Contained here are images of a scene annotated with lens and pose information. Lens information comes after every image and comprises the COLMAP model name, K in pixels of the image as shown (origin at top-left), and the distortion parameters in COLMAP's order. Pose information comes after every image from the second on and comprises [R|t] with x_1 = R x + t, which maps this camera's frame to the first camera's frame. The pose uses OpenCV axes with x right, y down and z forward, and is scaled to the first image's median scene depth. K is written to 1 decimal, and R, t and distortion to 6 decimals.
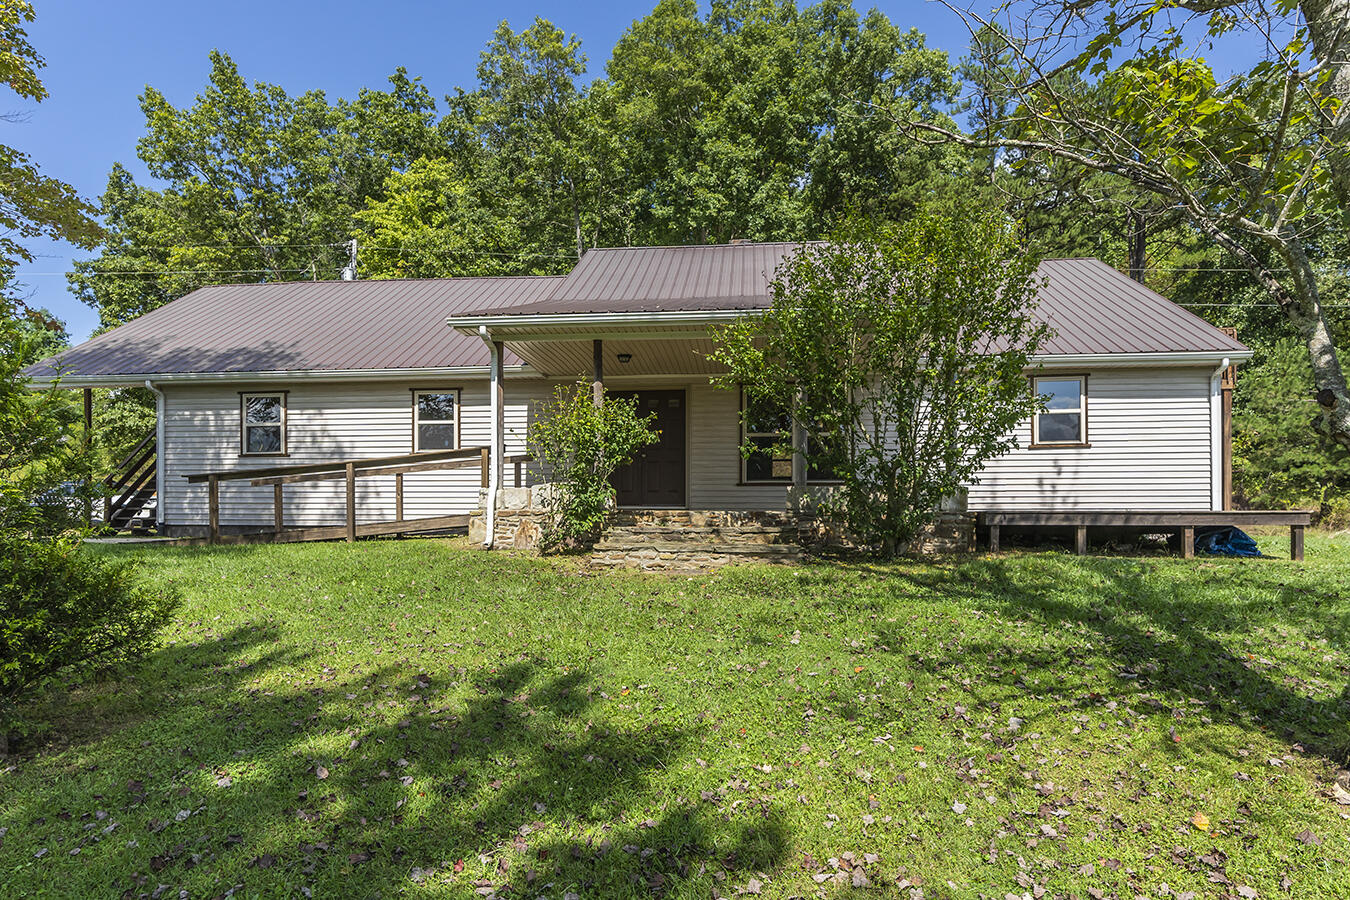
lens RADIAL K [[728.8, 0, 675.0], [0, 728.8, 450.0], [0, 0, 1]] dist [-0.001727, -0.000364]
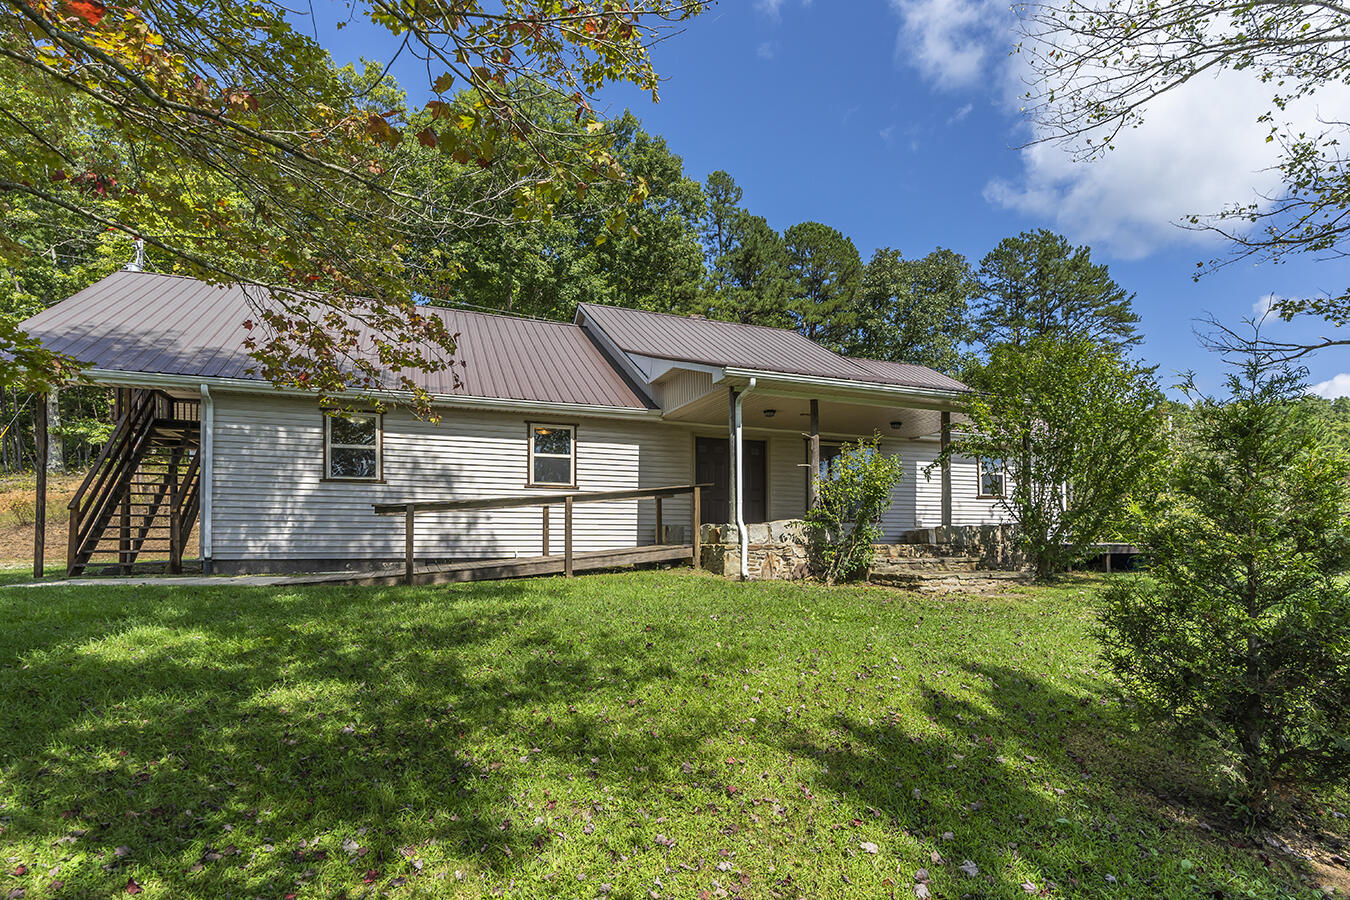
lens RADIAL K [[617.6, 0, 675.0], [0, 617.6, 450.0], [0, 0, 1]] dist [-0.000293, 0.000010]
pose [[0.900733, 0.062289, 0.429884, -0.544841], [-0.038688, 0.997236, -0.063435, 0.002432], [-0.432647, 0.040507, 0.900653, 0.142444]]
